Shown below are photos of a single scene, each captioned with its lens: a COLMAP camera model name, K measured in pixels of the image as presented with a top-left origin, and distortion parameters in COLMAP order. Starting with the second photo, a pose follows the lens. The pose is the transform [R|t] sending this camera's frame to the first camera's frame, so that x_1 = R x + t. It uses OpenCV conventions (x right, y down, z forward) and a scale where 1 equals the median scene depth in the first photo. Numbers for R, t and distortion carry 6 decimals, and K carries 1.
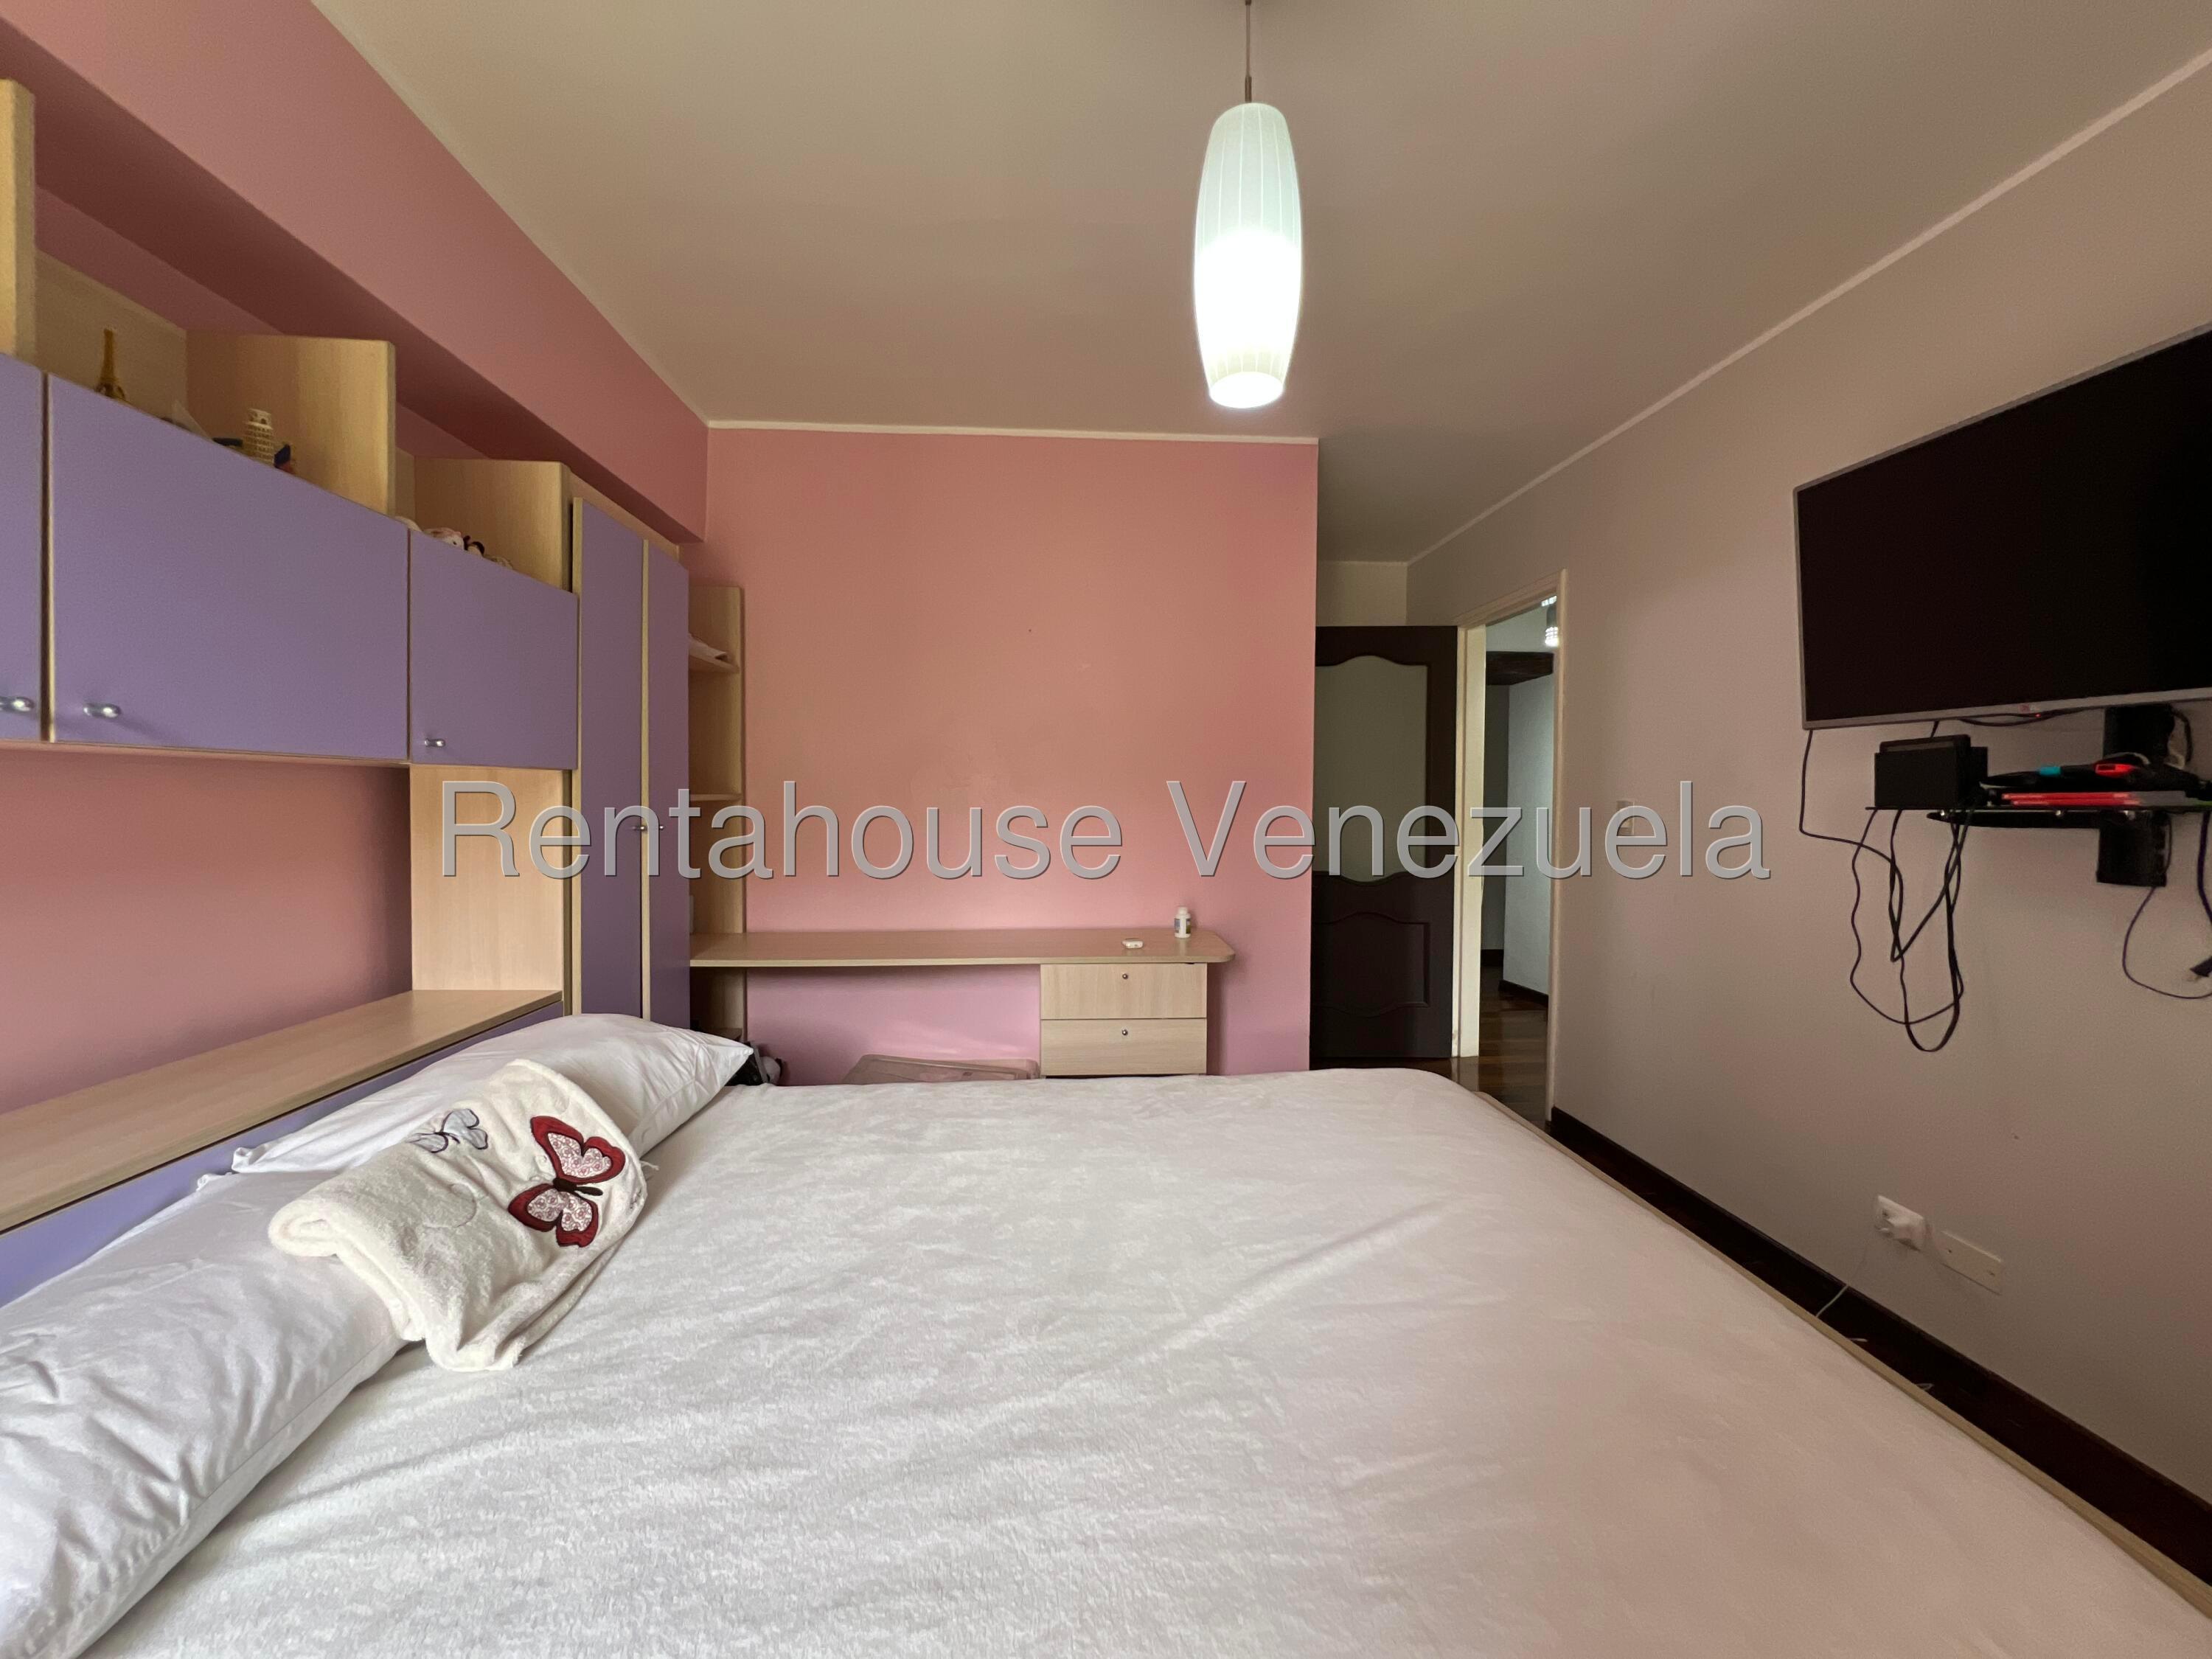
lens RADIAL K [[884.6, 0, 1102.5], [0, 884.6, 817.4], [0, 0, 1]] dist [-0.000138, -0.000018]
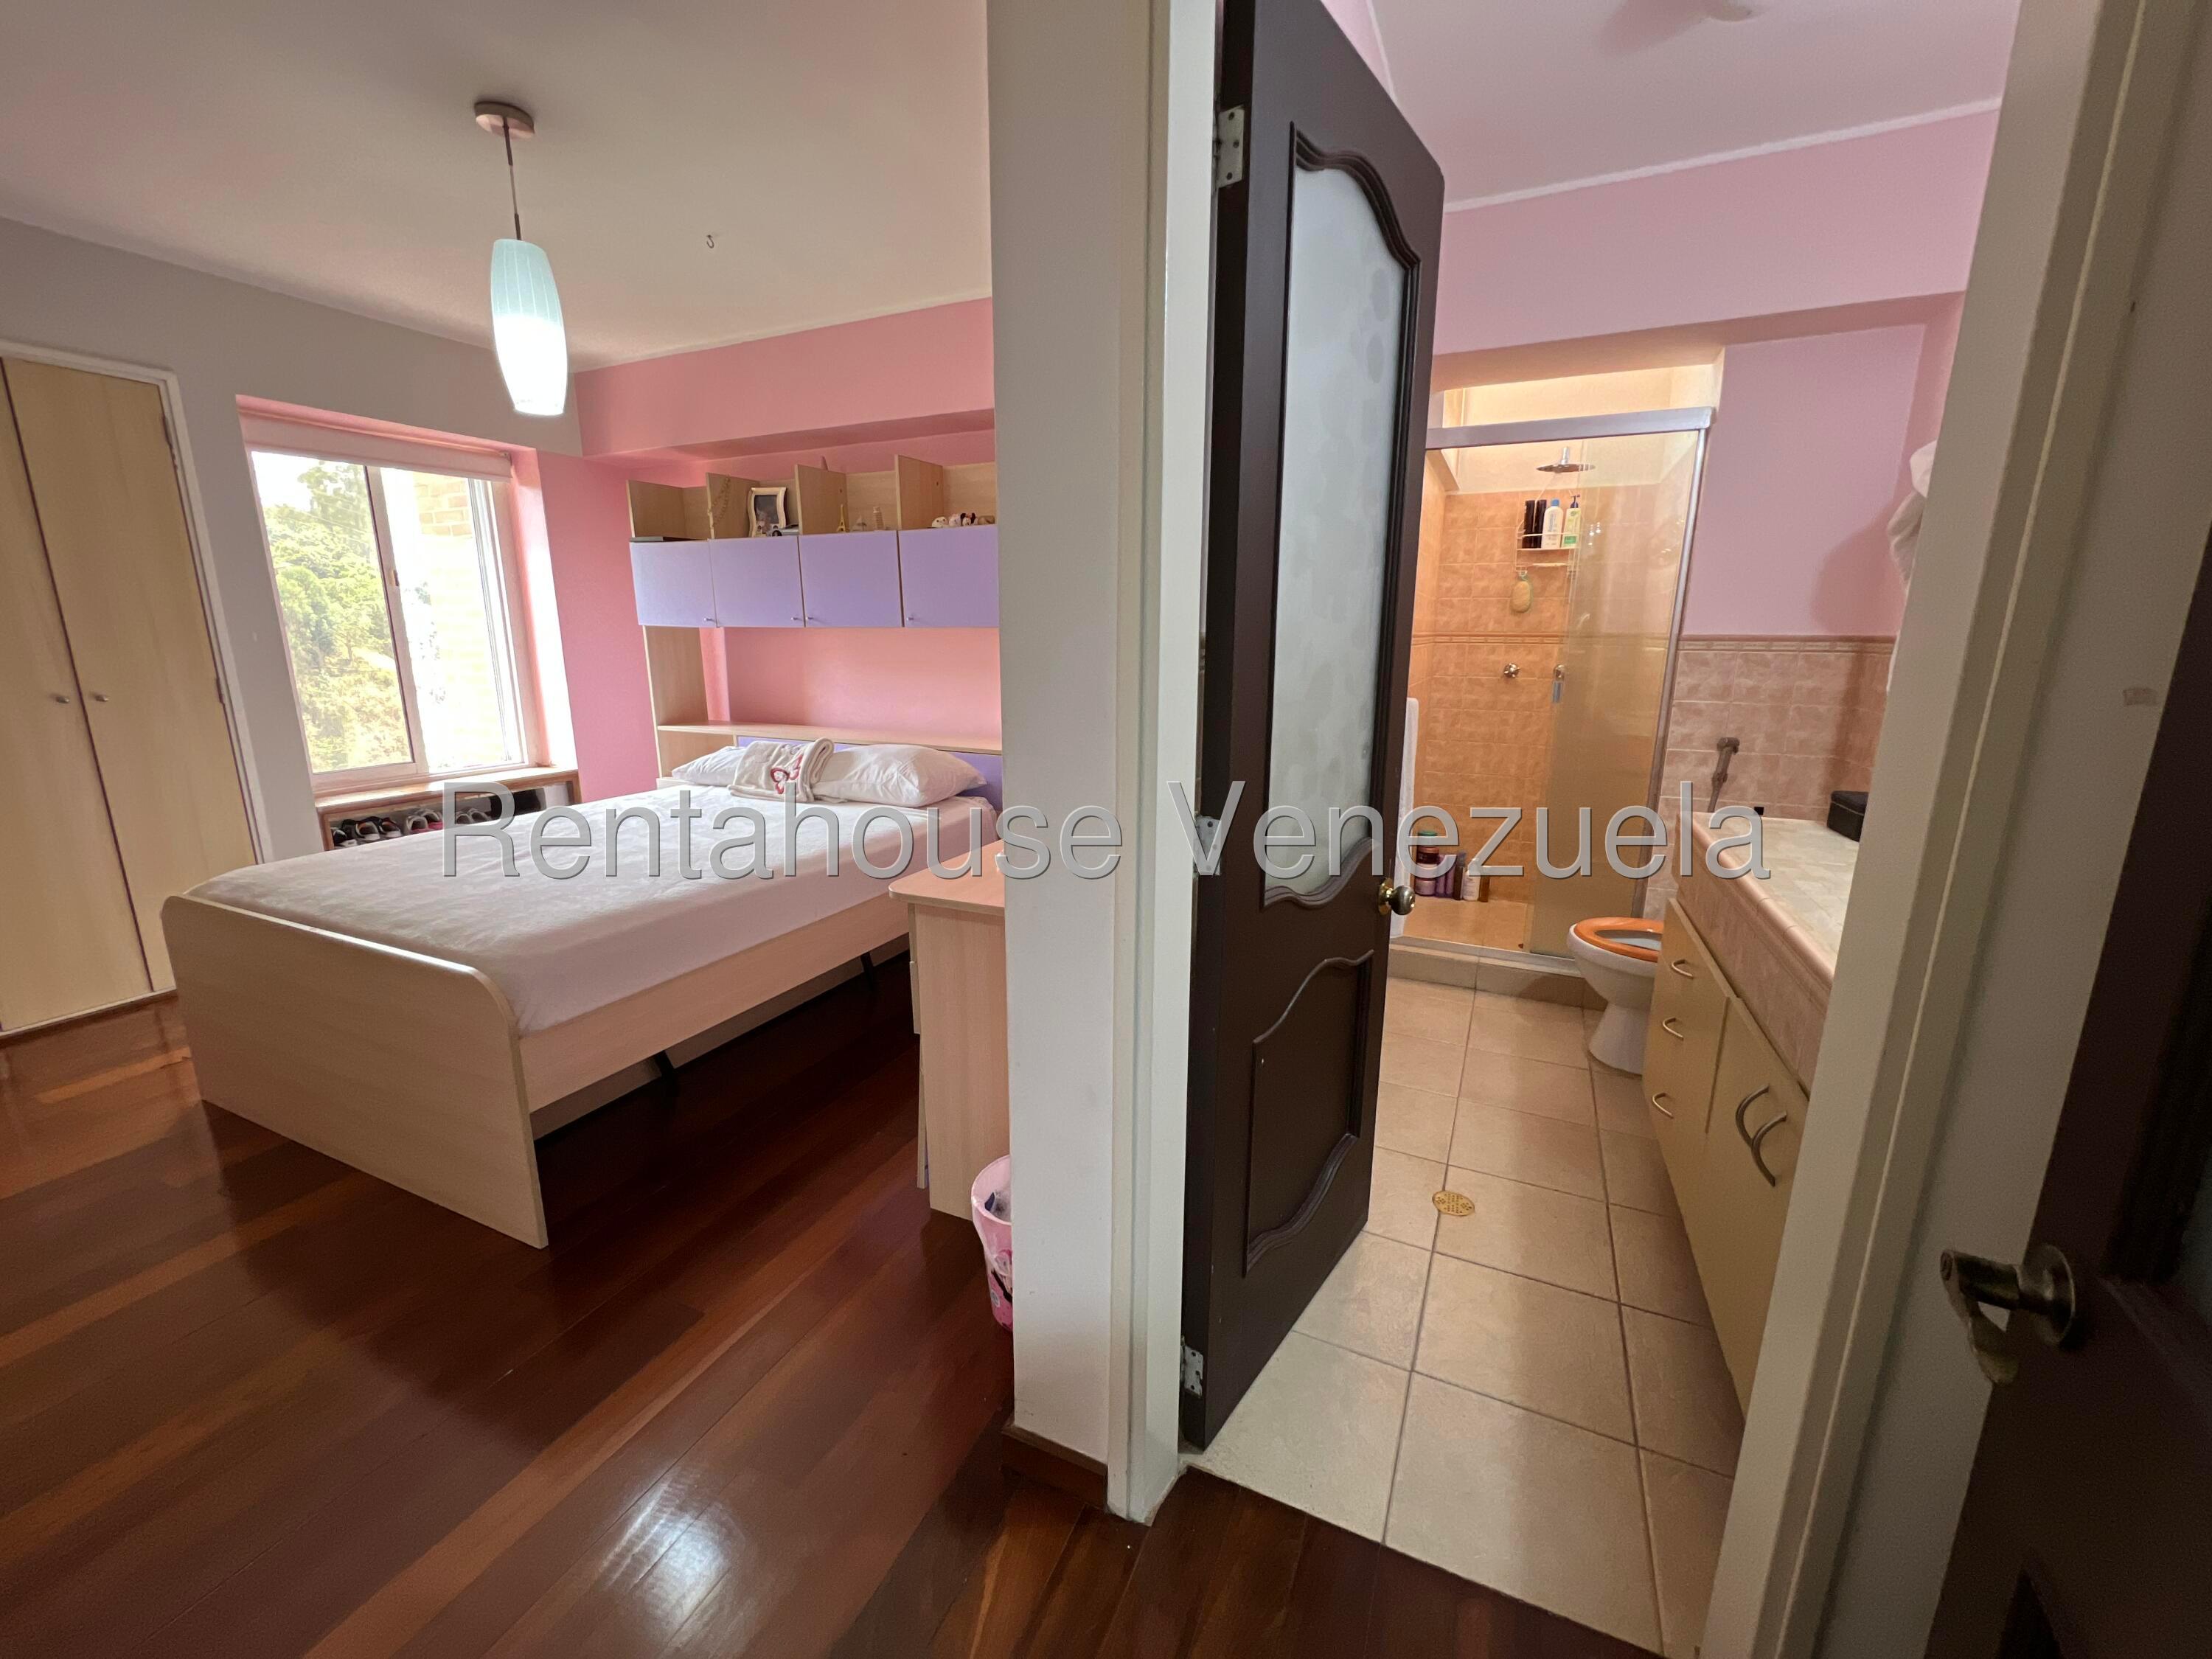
lens RADIAL K [[884.6, 0, 1102.7], [0, 884.6, 829.0], [0, 0, 1]] dist [-0.000138, -0.000018]
pose [[-0.476066, 0.179863, -0.860820, 1.412143], [-0.030805, 0.974849, 0.220726, -0.089731], [0.878870, 0.131597, -0.458552, 3.172386]]
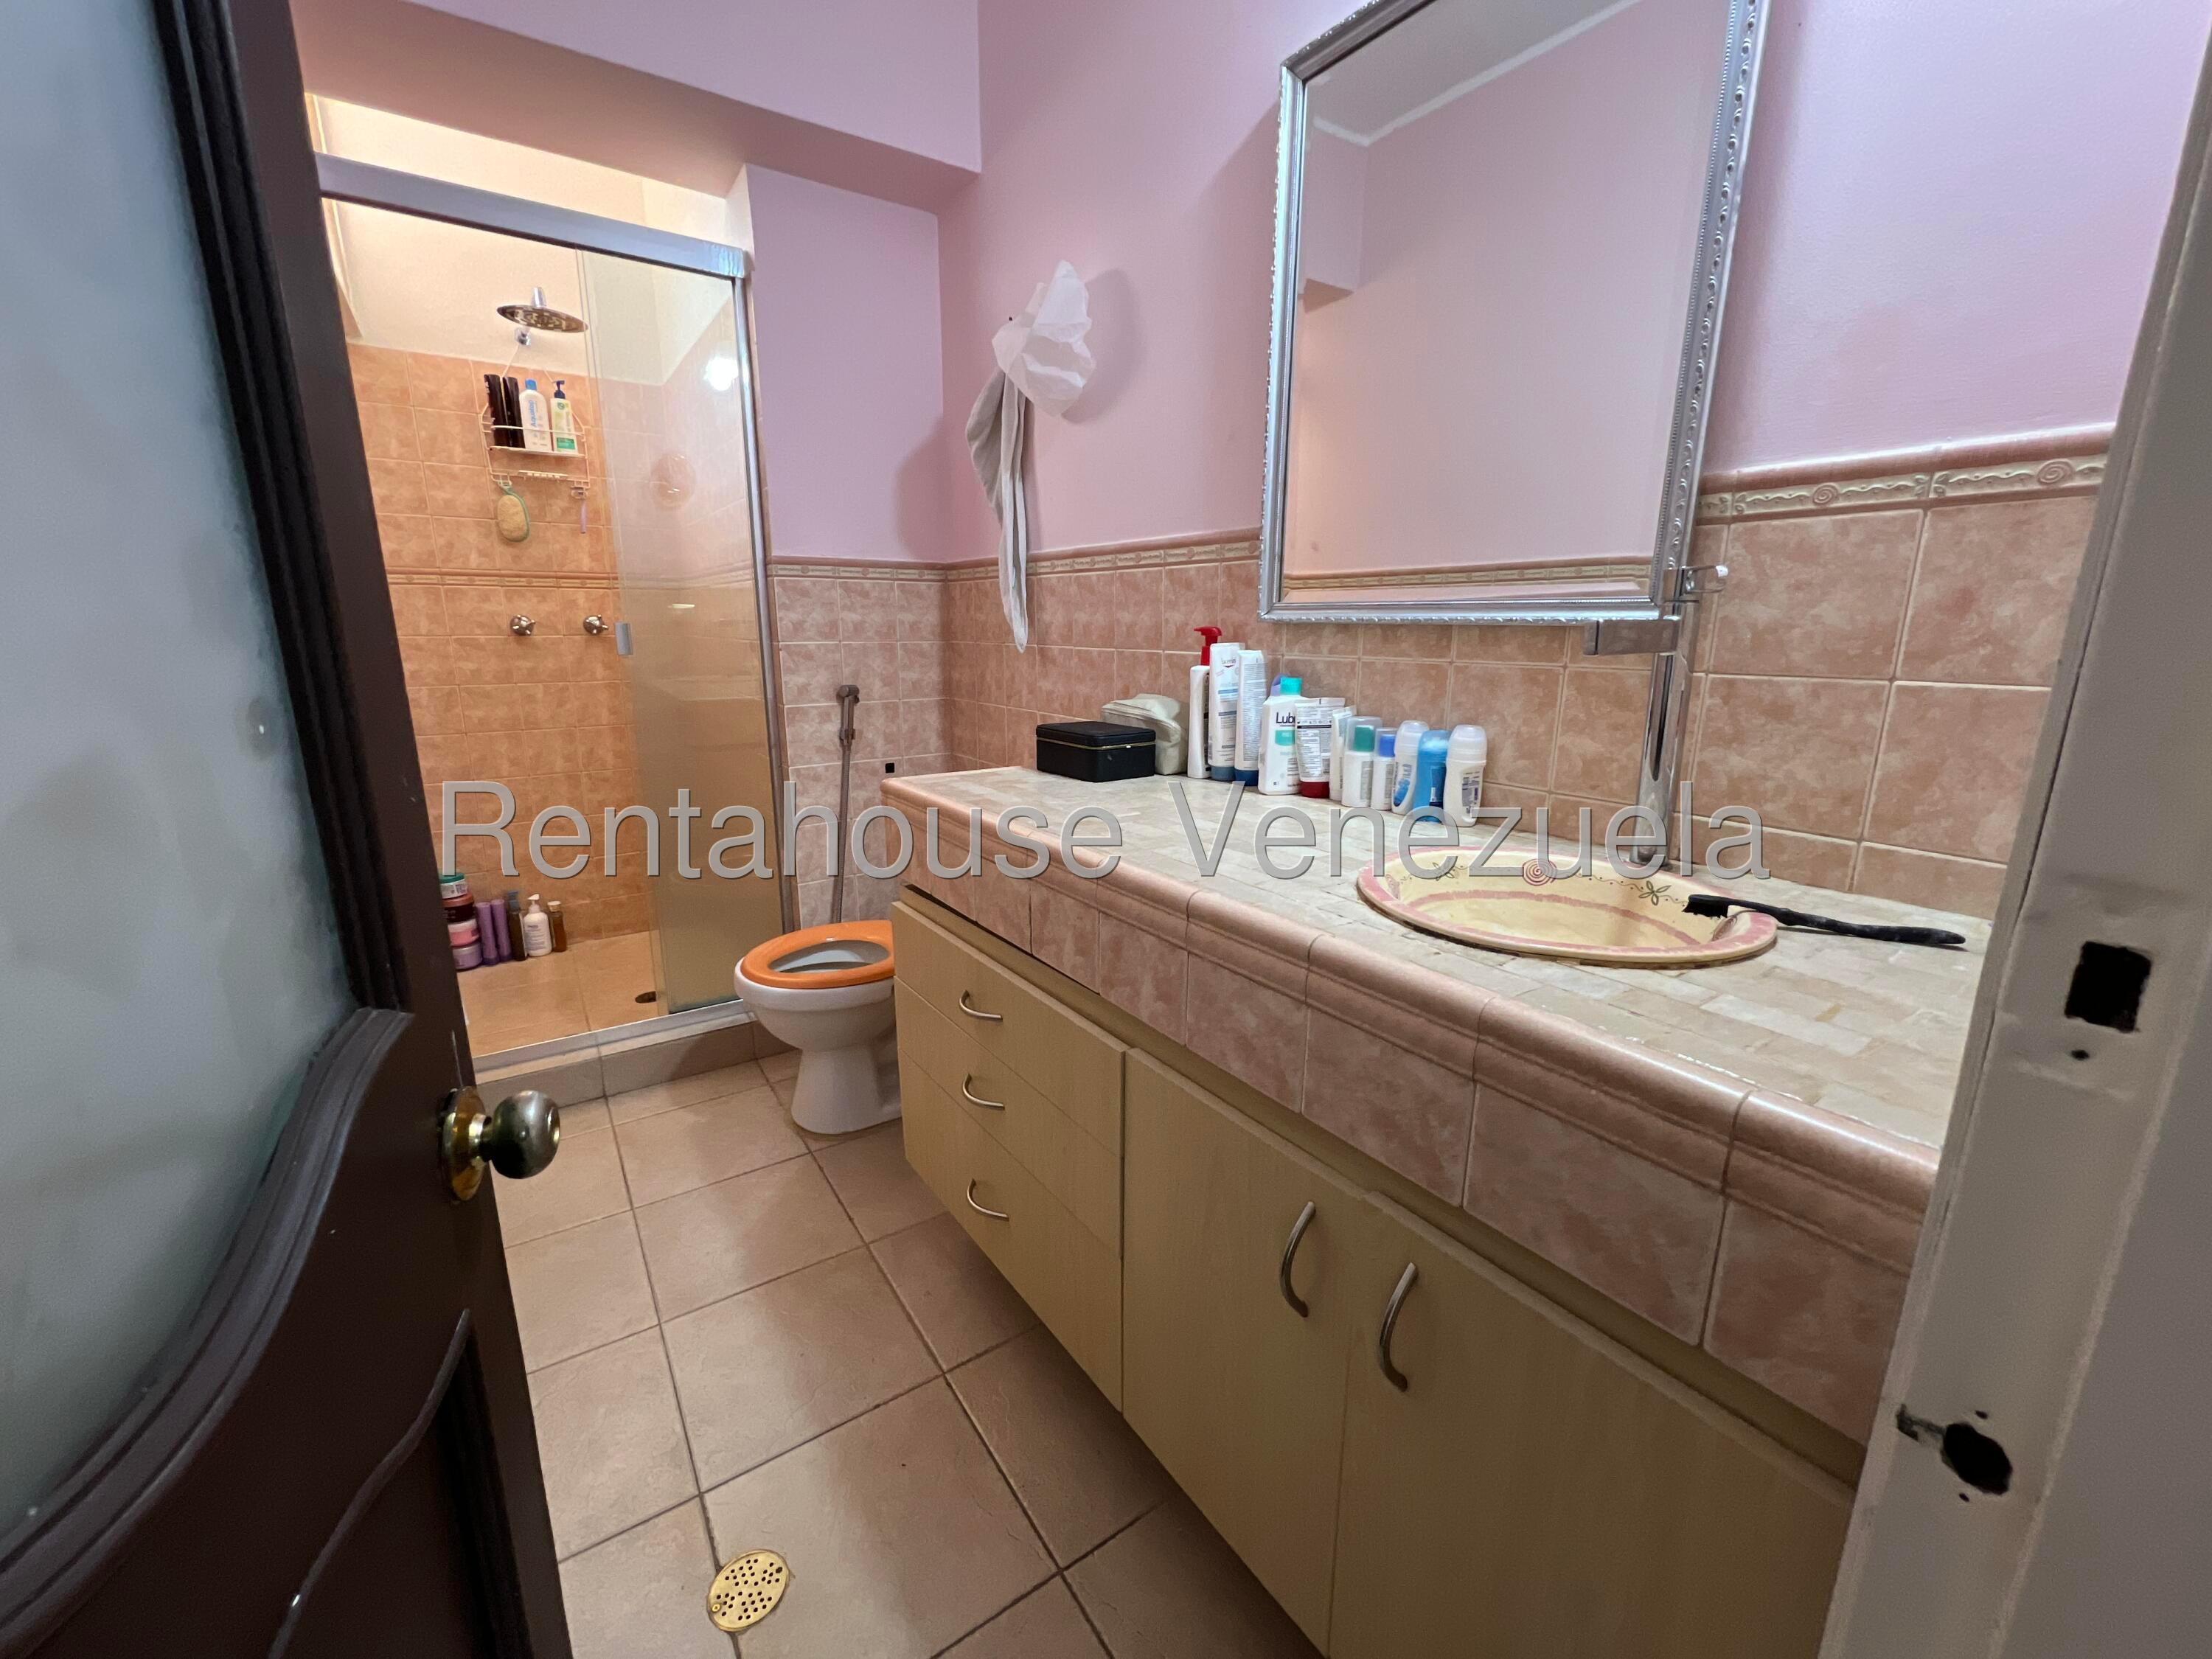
lens RADIAL K [[884.6, 0, 1098.4], [0, 884.6, 818.3], [0, 0, 1]] dist [-0.000138, -0.000018]
pose [[0.512897, 0.175108, -0.840401, 0.598333], [-0.016295, 0.980784, 0.194414, 0.029226], [0.858296, -0.086020, 0.505894, 3.010446]]
